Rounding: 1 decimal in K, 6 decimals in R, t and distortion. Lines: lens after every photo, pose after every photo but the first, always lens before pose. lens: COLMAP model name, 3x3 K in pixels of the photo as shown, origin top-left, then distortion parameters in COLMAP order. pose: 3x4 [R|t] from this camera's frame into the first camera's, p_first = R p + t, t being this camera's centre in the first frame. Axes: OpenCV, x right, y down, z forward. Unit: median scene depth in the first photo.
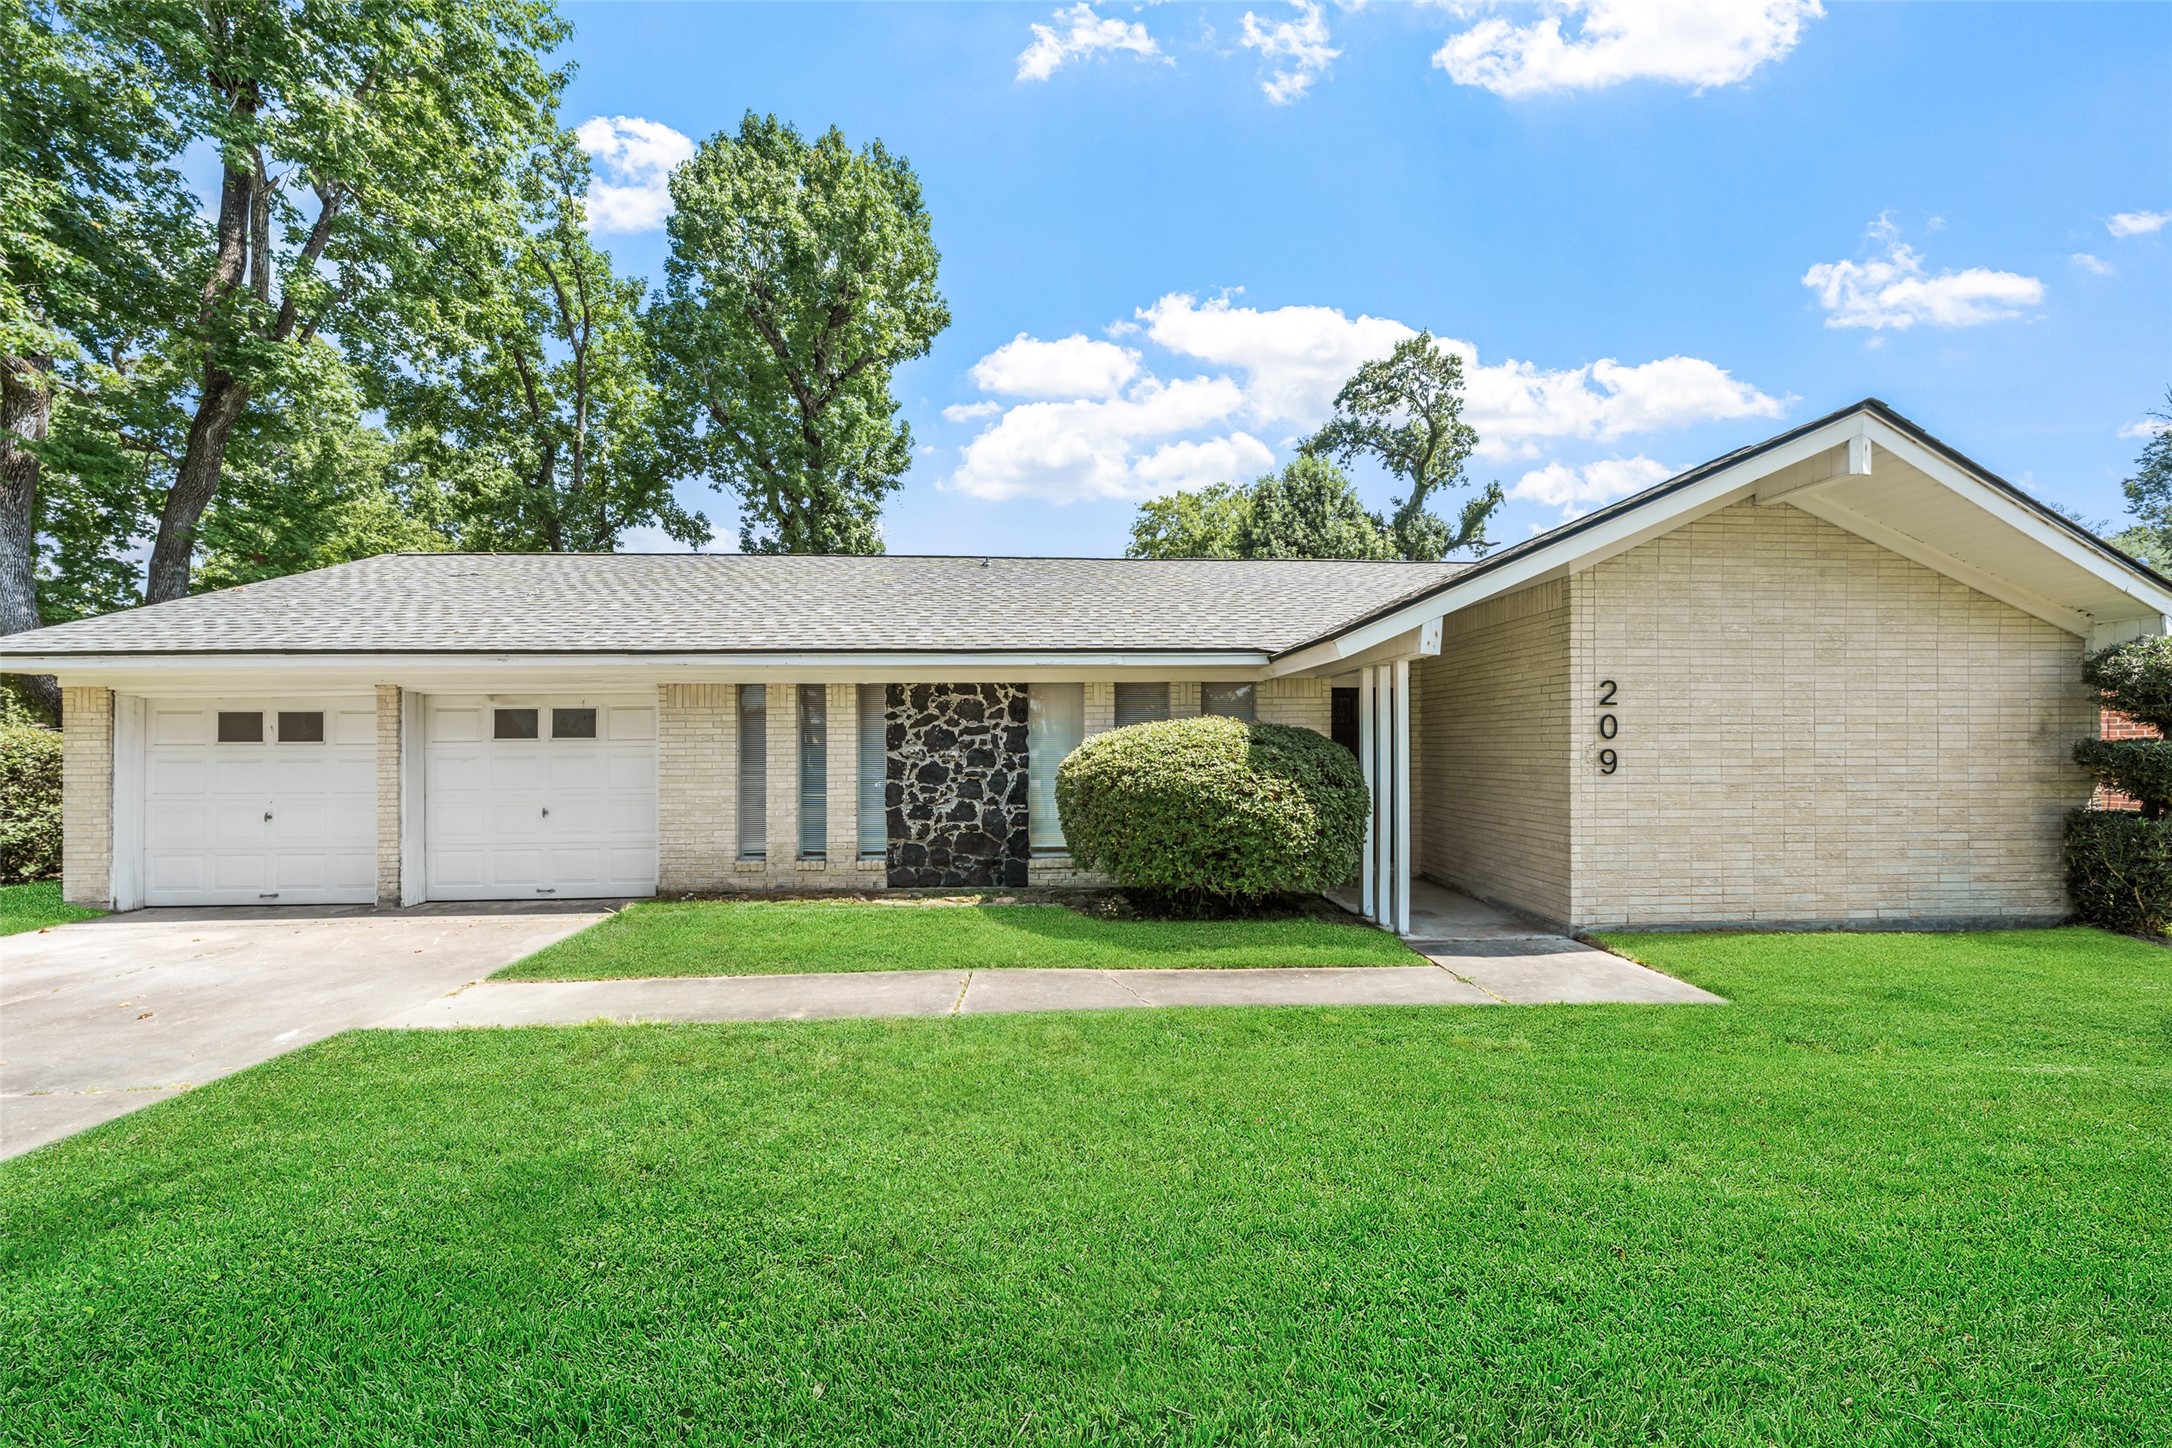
lens RADIAL K [[740.5, 0, 1133.2], [0, 740.5, 683.9], [0, 0, 1]] dist [-0.000521, 0.000013]
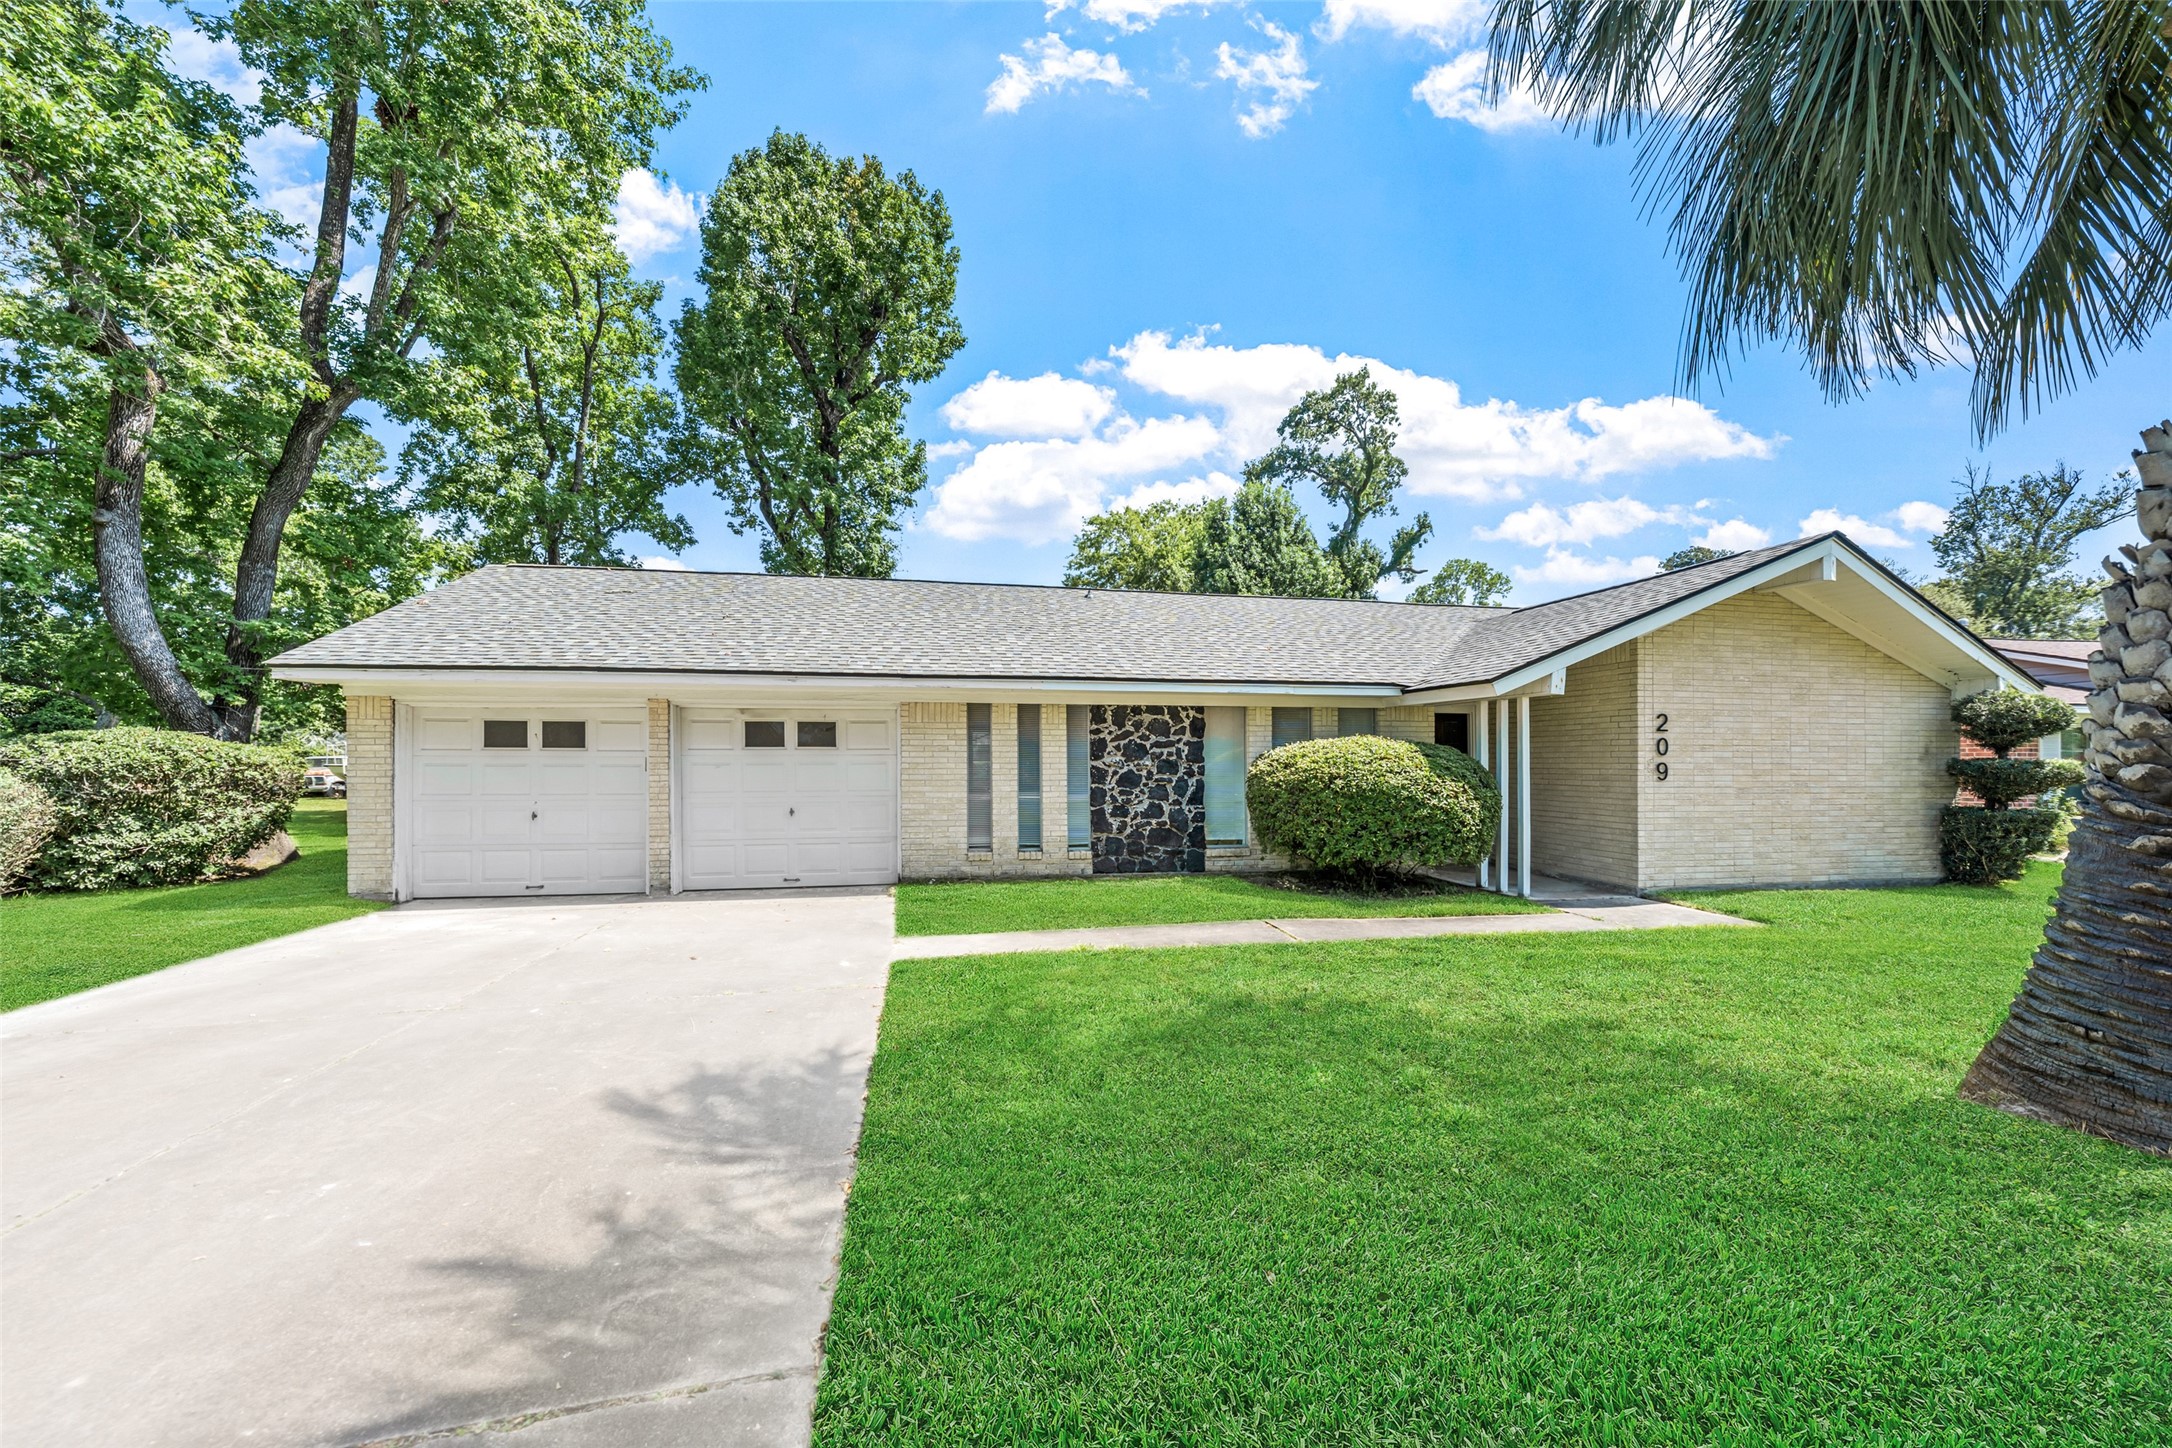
lens RADIAL K [[796.1, 0, 1095.9], [0, 796.1, 684.8], [0, 0, 1]] dist [-0.002191, -0.000156]
pose [[0.992007, 0.019876, 0.124611, -0.489040], [-0.018335, 0.999741, -0.013498, -0.015511], [-0.124847, 0.011105, 0.992114, -0.290173]]
